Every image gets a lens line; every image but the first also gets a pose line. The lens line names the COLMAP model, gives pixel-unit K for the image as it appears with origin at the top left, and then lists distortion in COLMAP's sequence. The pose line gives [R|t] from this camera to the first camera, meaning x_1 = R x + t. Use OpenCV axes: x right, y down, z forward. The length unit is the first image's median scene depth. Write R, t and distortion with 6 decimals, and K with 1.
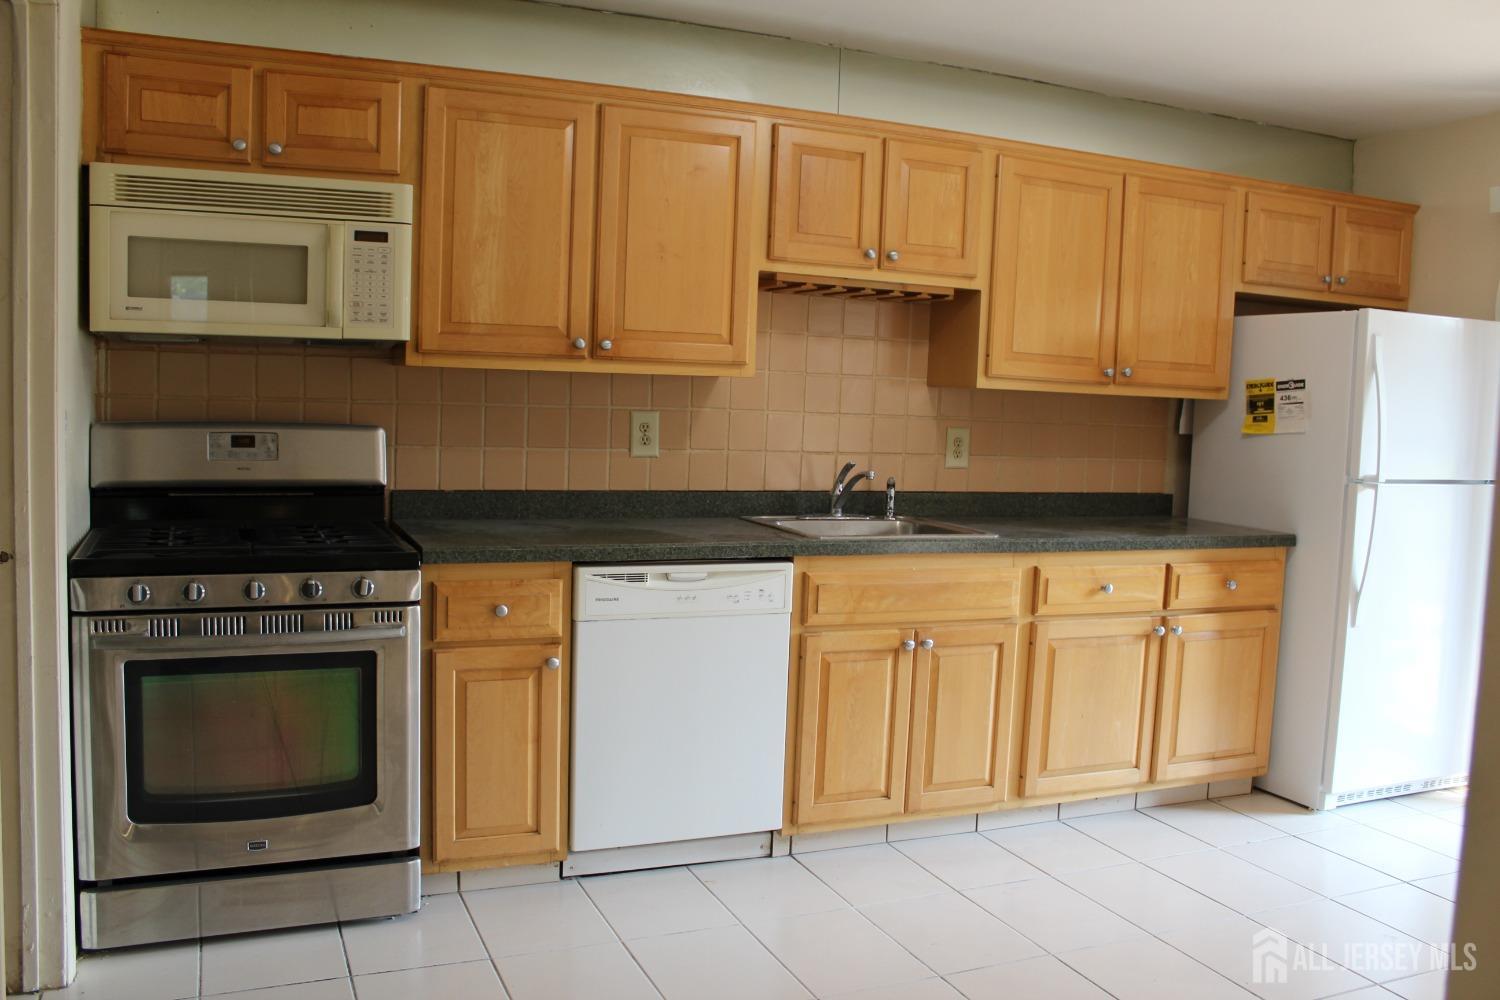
lens RADIAL K [[1251.8, 0, 751.8], [0, 1251.8, 504.2], [0, 0, 1]] dist [-0.167372, 0.147278]
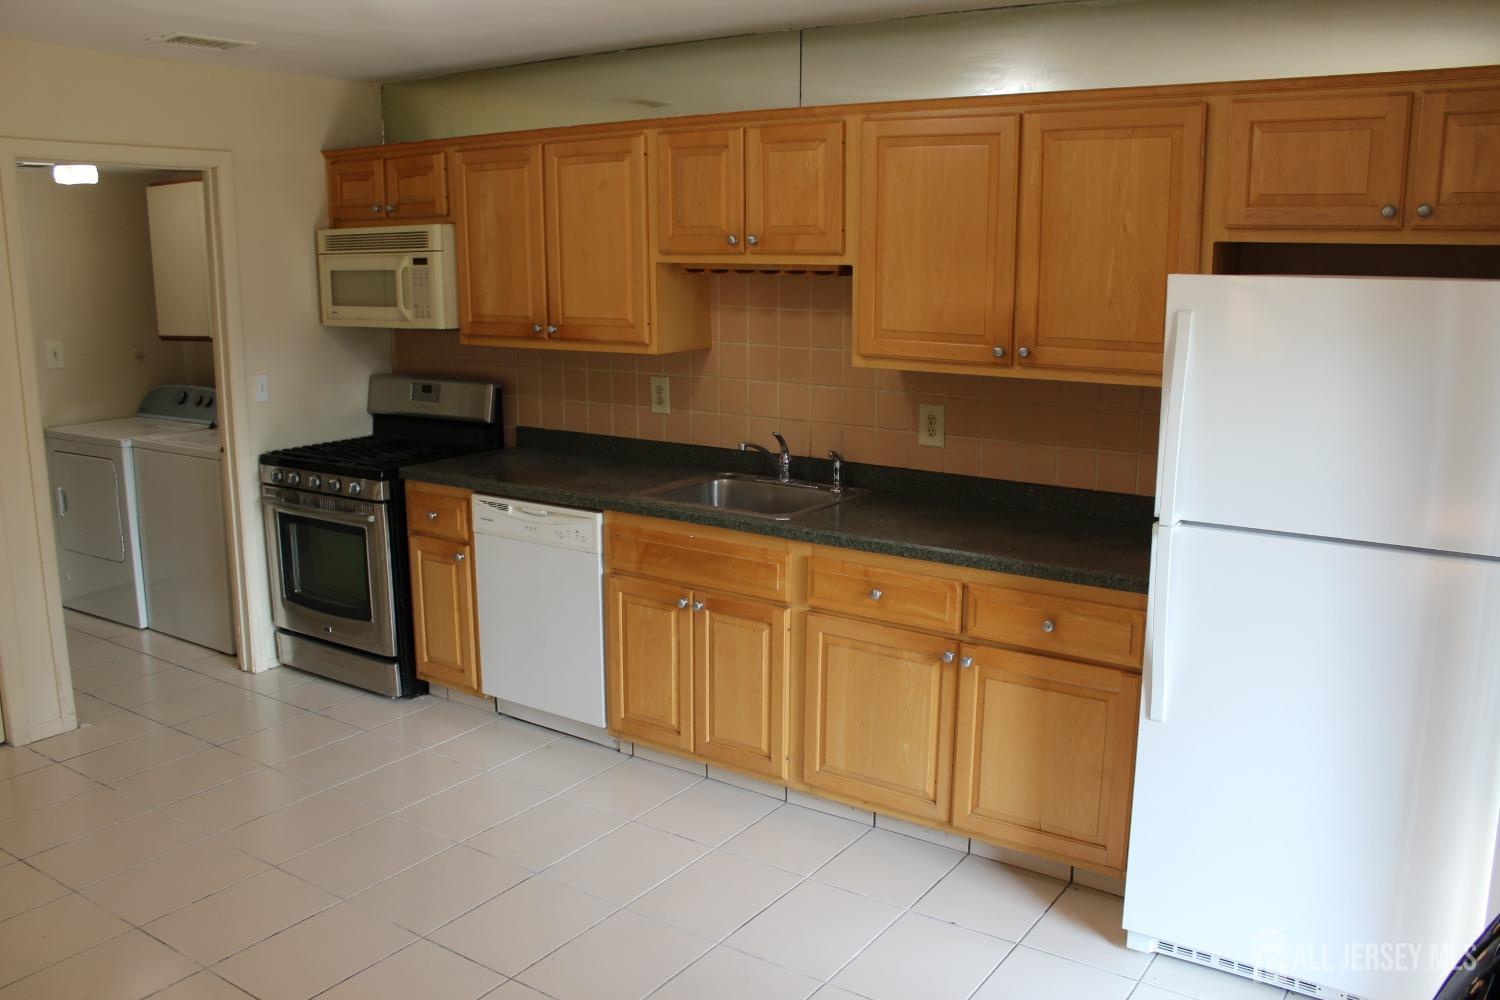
lens RADIAL K [[1251.8, 0, 763.0], [0, 1251.8, 499.3], [0, 0, 1]] dist [-0.167372, 0.147278]
pose [[0.540226, 0.129161, -0.831549, 1.092468], [-0.056642, 0.991491, 0.117206, -0.114578], [0.839612, -0.016217, 0.542945, 0.465910]]
